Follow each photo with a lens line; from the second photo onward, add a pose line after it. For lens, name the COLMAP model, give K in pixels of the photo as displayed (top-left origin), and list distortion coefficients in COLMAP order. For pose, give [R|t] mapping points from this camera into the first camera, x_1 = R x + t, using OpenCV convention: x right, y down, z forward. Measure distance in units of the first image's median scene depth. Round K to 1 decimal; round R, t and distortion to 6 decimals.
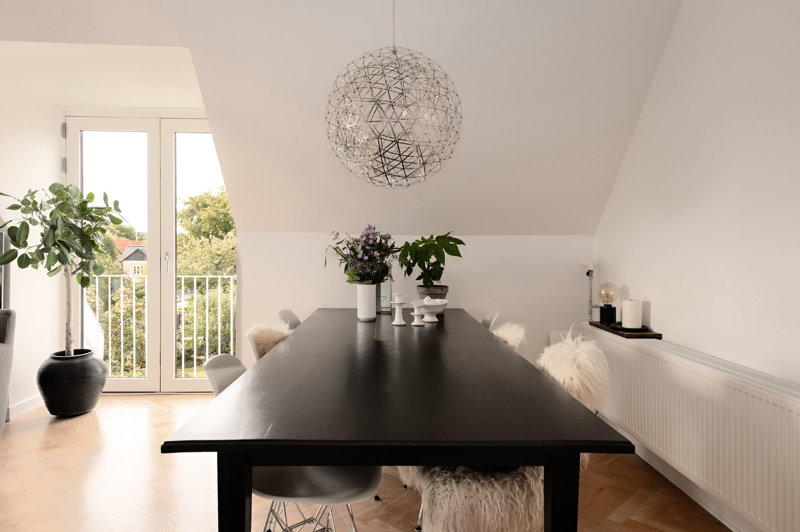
lens RADIAL K [[530.1, 0, 402.2], [0, 530.1, 258.0], [0, 0, 1]] dist [0.008202, -0.015113]
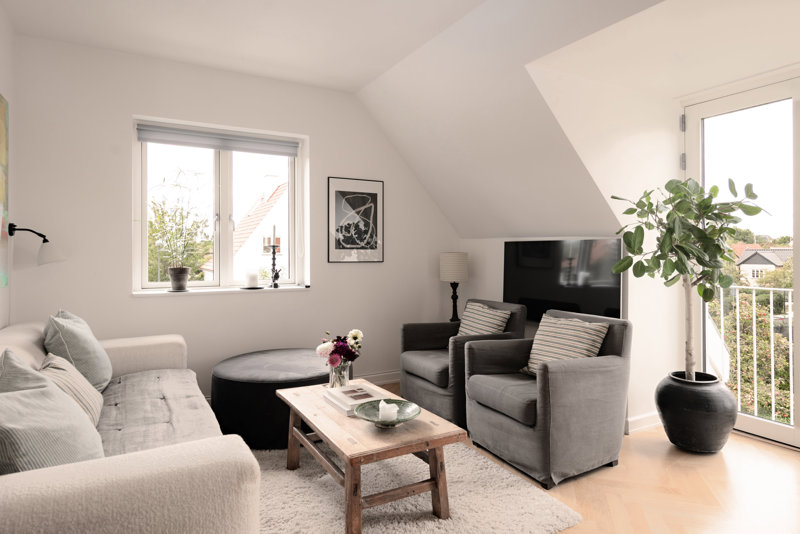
lens RADIAL K [[472.1, 0, 411.9], [0, 472.1, 252.3], [0, 0, 1]] dist [0.015342, -0.004050]
pose [[0.463741, -0.013369, -0.885870, -0.159149], [-0.003309, 0.999853, -0.016822, -0.007387], [0.885965, 0.010732, 0.463629, 0.253464]]
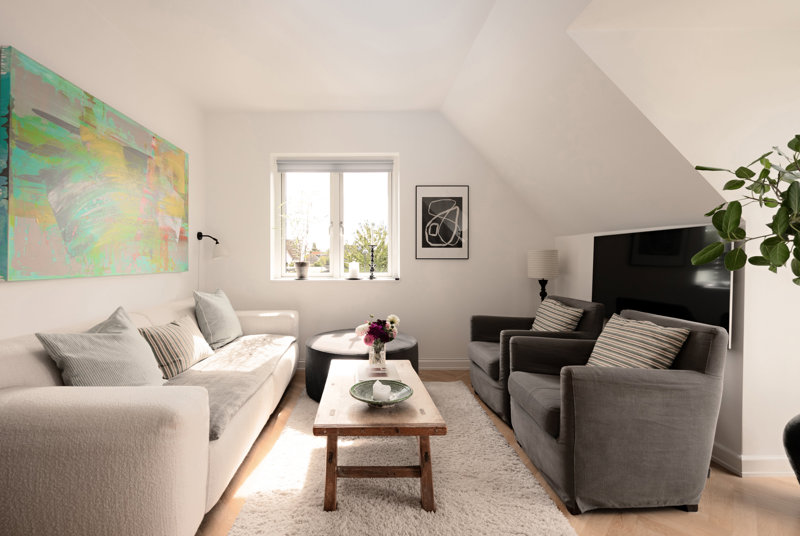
lens RADIAL K [[368.1, 0, 399.6], [0, 368.1, 263.3], [0, 0, 1]] dist [0.003062, -0.002931]
pose [[-0.023443, -0.009473, -0.999680, -0.211908], [-0.007500, 0.999929, -0.009299, 0.016042], [0.999697, 0.007279, -0.023512, 0.526274]]
